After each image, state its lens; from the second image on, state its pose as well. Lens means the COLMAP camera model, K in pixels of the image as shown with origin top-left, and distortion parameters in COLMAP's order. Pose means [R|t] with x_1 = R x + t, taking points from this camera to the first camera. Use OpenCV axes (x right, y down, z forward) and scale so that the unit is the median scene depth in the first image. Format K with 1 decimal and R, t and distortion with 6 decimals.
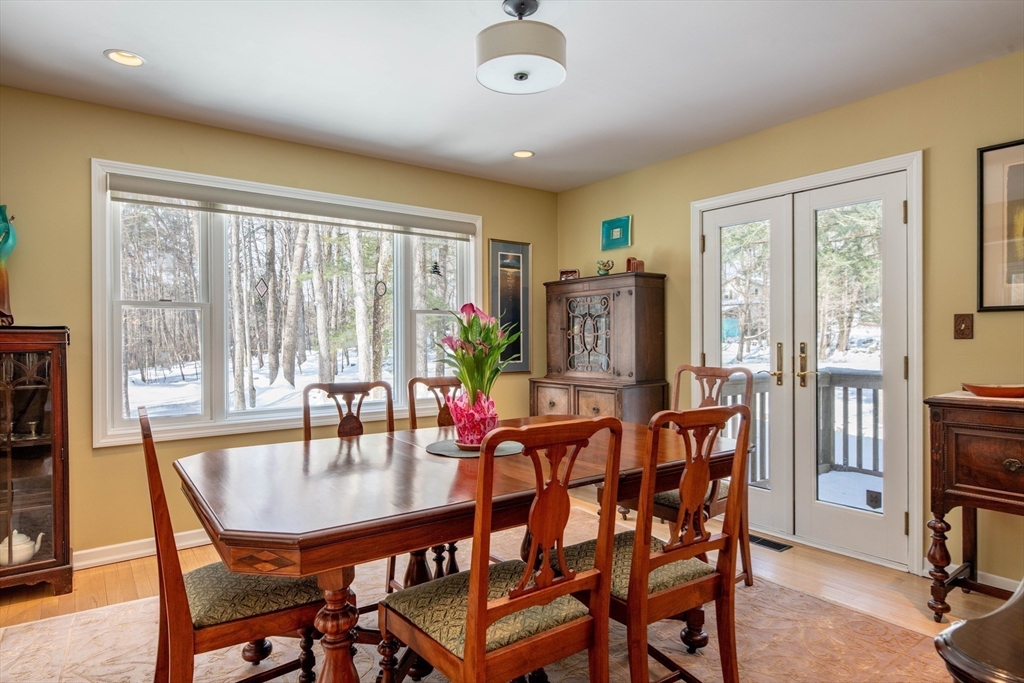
lens RADIAL K [[583.3, 0, 518.9], [0, 583.3, 341.3], [0, 0, 1]] dist [0.000648, 0.000090]
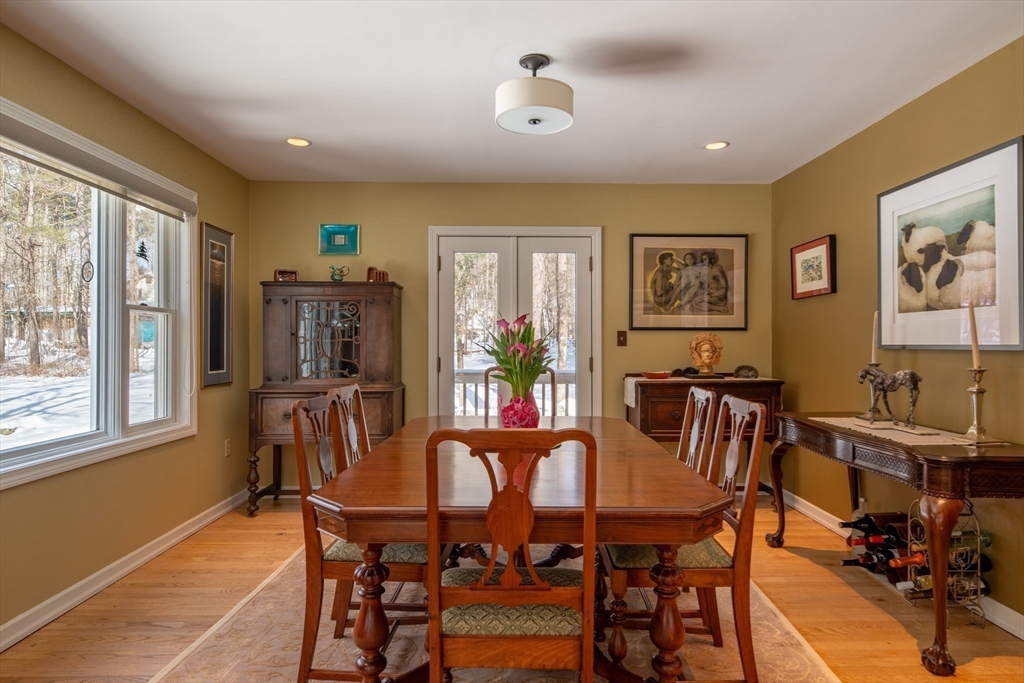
lens RADIAL K [[583.3, 0, 518.9], [0, 583.3, 341.3], [0, 0, 1]] dist [0.000648, 0.000090]
pose [[0.579498, 0.007814, 0.814936, -0.516332], [-0.000267, 0.999956, -0.009398, -0.001081], [-0.814973, 0.005229, 0.579475, 0.187509]]
